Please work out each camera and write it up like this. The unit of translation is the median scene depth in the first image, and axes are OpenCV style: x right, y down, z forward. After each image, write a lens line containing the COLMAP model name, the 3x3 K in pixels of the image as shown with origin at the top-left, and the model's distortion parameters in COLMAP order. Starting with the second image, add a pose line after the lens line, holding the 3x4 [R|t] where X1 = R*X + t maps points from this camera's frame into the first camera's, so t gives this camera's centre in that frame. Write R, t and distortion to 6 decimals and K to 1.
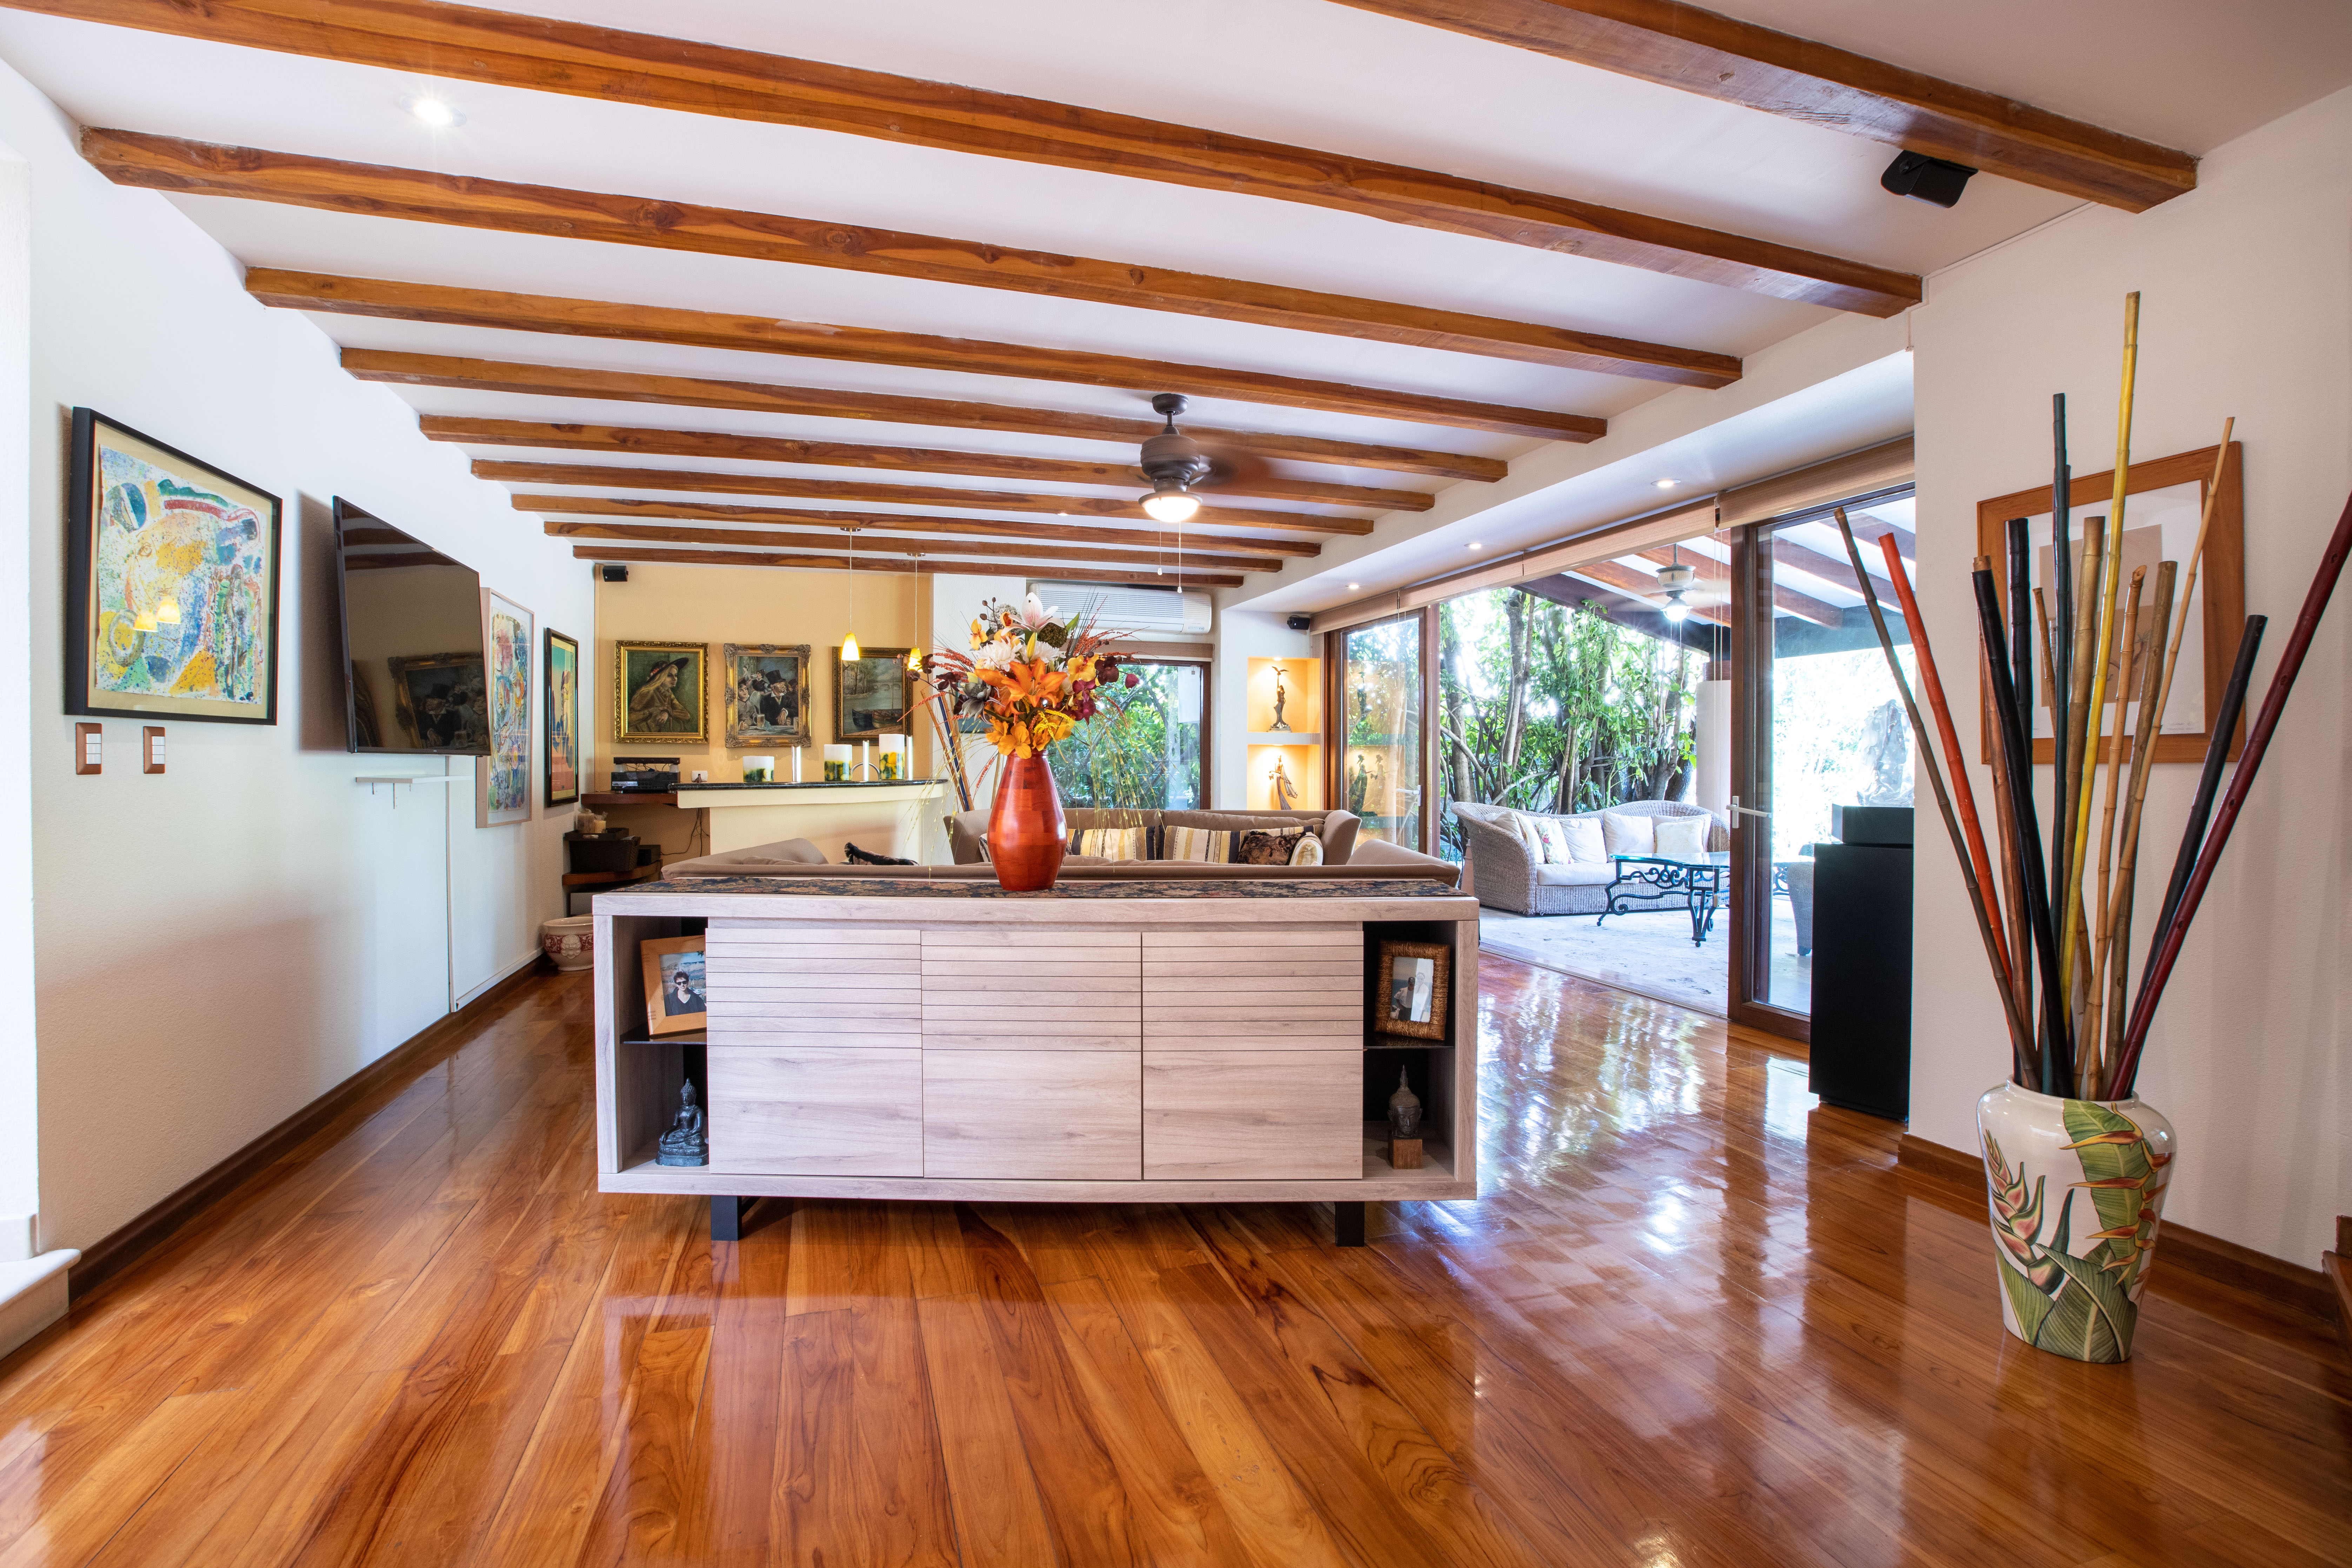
lens RADIAL K [[1061.3, 0, 1176.0], [0, 1061.3, 782.6], [0, 0, 1]] dist [0.000117, 0.000012]
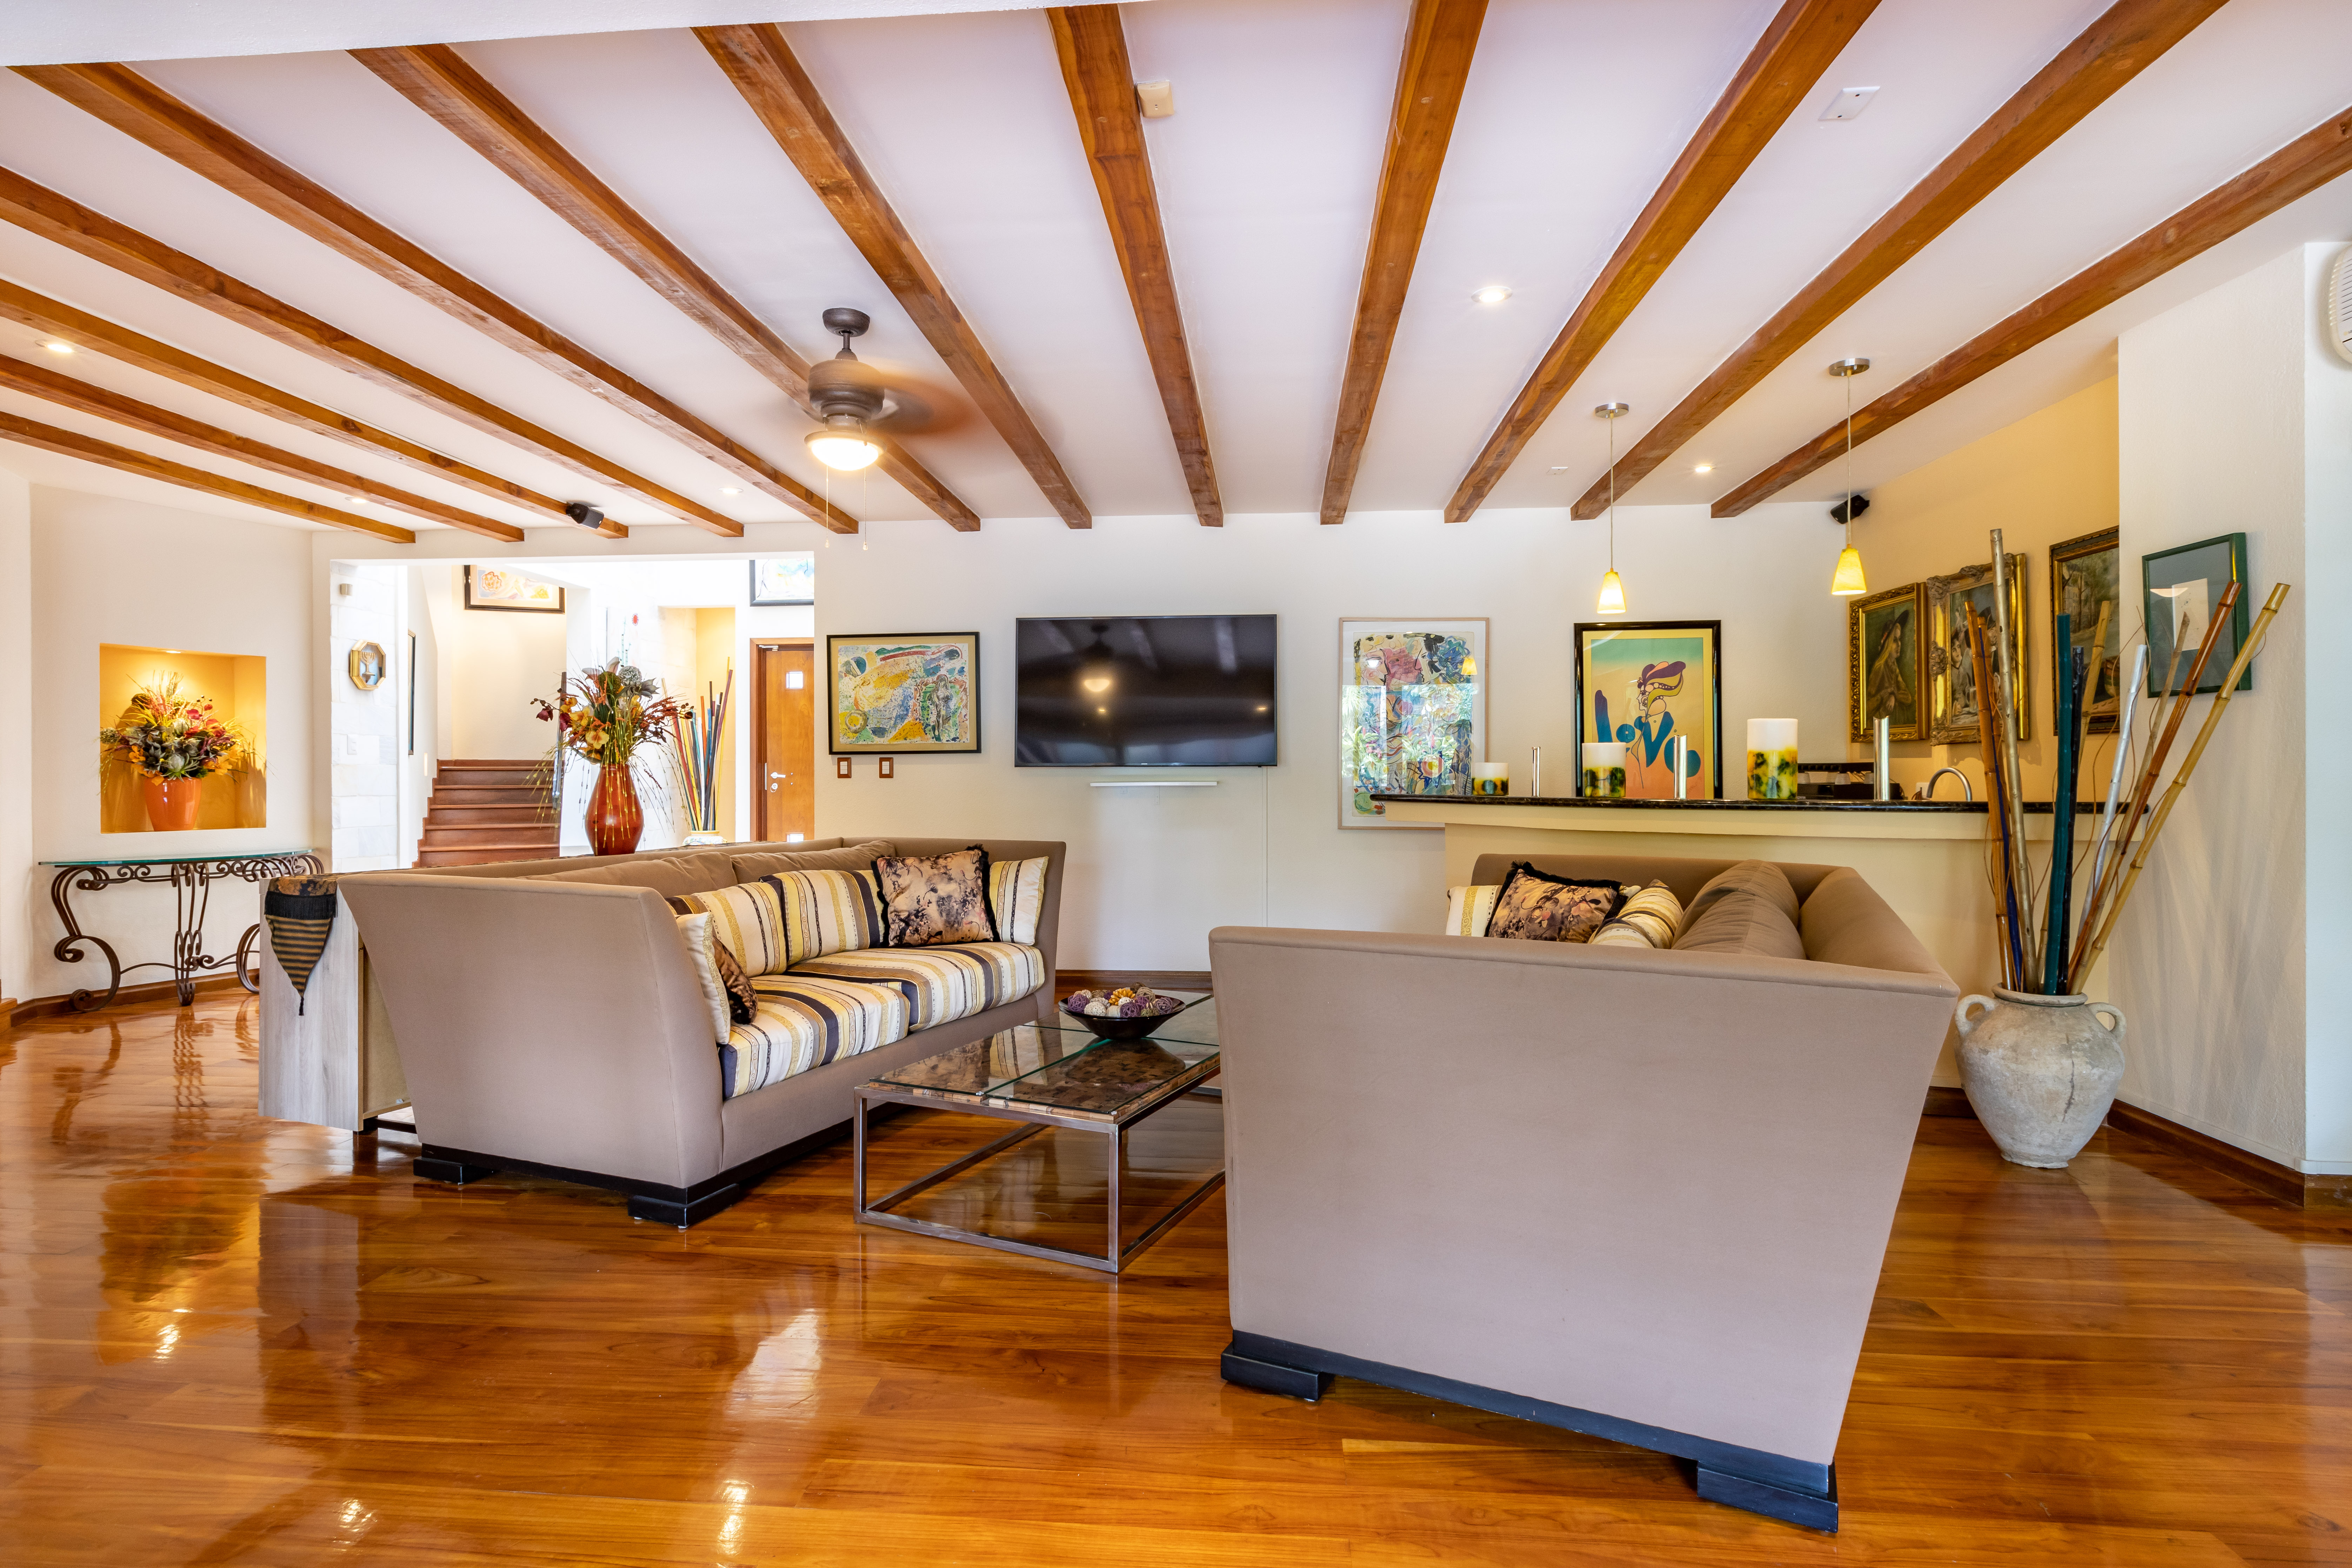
lens RADIAL K [[1206.4, 0, 1173.0], [0, 1206.4, 775.9], [0, 0, 1]] dist [-0.000309, -0.000025]
pose [[-0.390433, -0.003561, -0.920624, 1.040277], [-0.016531, 0.999858, 0.003143, -0.027697], [0.920483, 0.016446, -0.390437, 2.282142]]
